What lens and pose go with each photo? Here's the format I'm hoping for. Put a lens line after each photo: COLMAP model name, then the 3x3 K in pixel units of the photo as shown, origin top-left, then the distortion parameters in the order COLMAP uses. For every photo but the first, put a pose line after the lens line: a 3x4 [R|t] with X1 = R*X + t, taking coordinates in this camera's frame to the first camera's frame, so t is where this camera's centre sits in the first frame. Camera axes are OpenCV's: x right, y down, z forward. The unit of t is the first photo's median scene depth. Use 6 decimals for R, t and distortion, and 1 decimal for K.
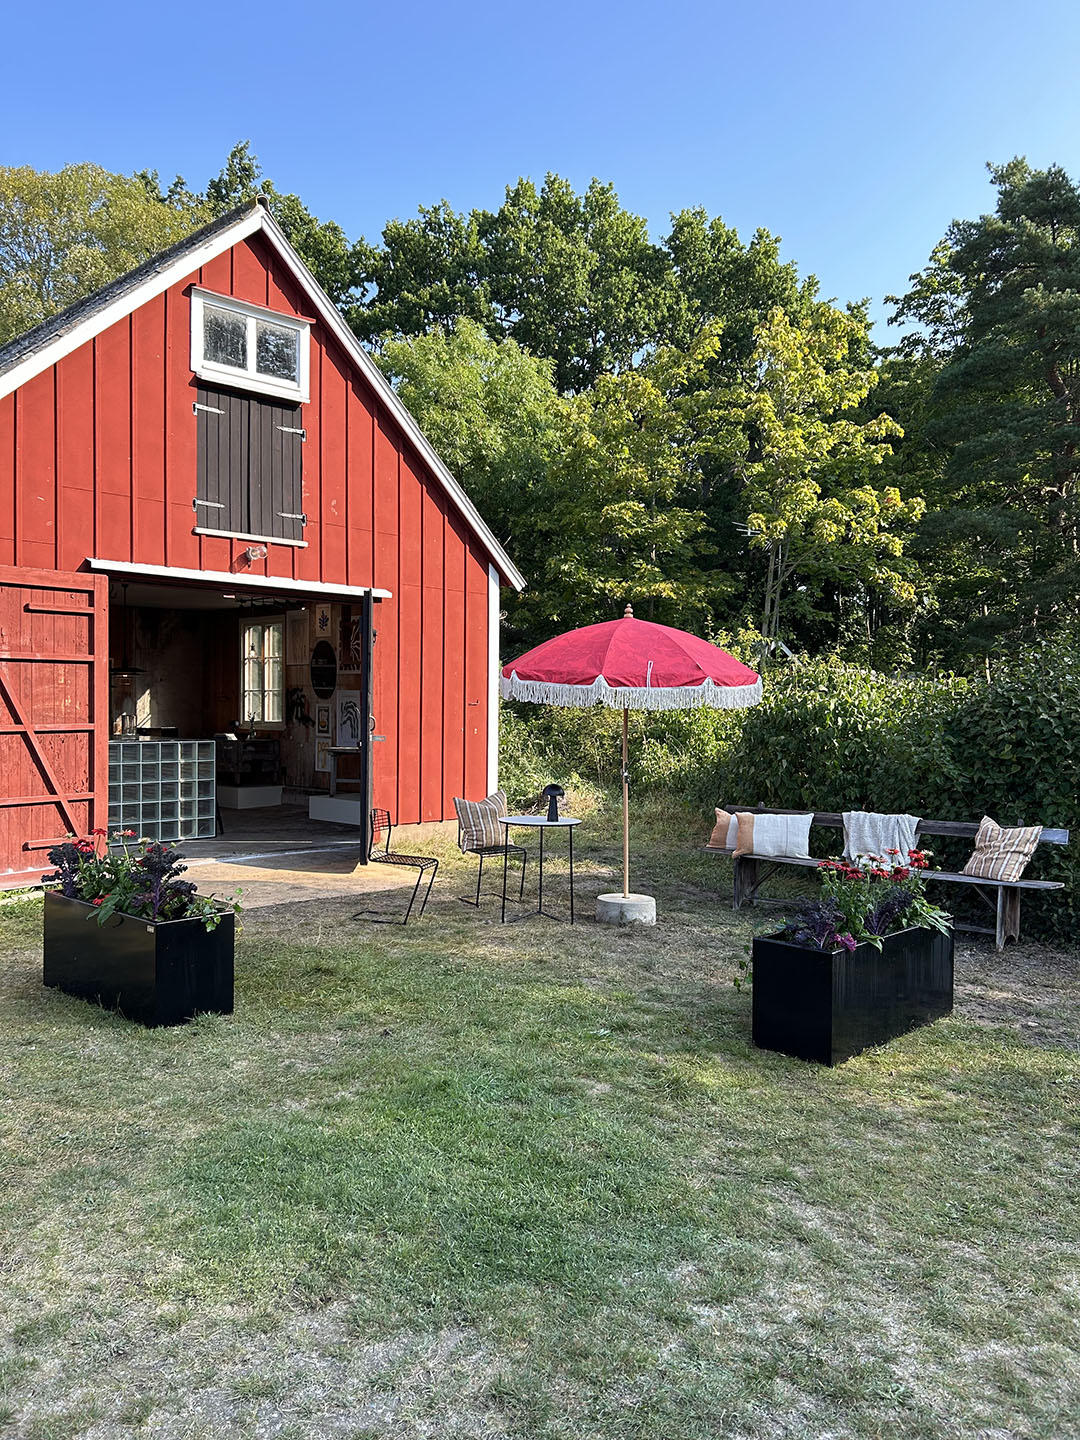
lens RADIAL K [[1091.7, 0, 541.7], [0, 1091.7, 722.4], [0, 0, 1]] dist [0.038201, -0.014062]
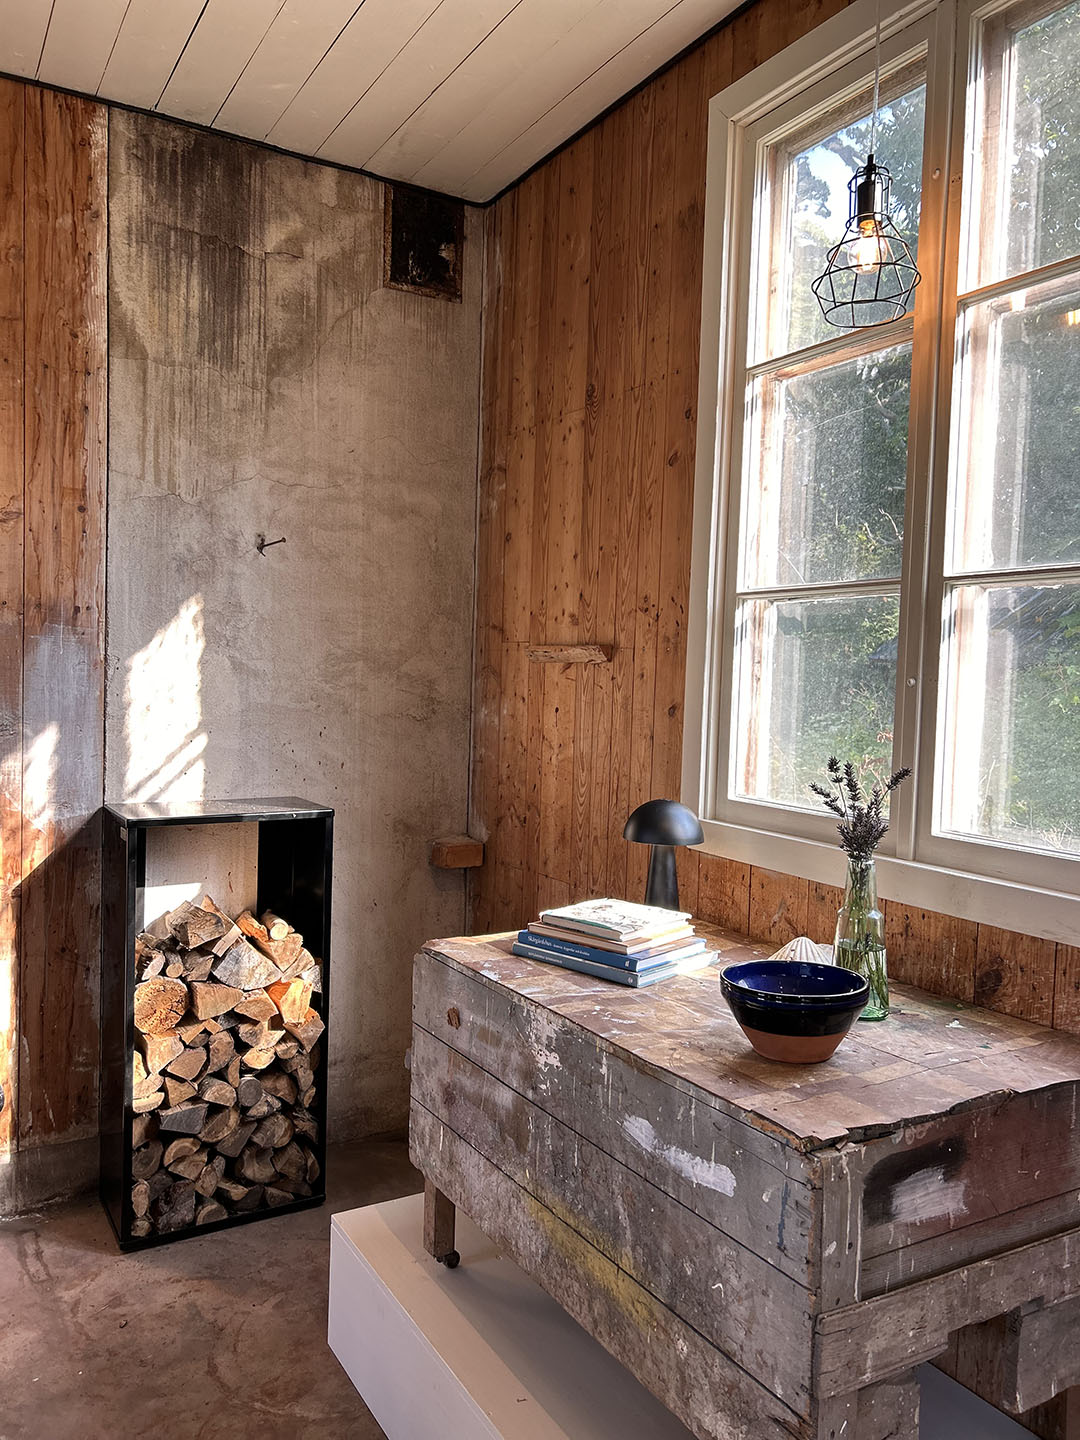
lens RADIAL K [[1091.7, 0, 537.2], [0, 1091.7, 722.6], [0, 0, 1]] dist [0.038201, -0.014062]
pose [[0.962243, 0.028439, -0.270702, -0.253335], [-0.025722, 0.999577, 0.013578, -0.013076], [0.270973, -0.006103, 0.962568, 0.839404]]
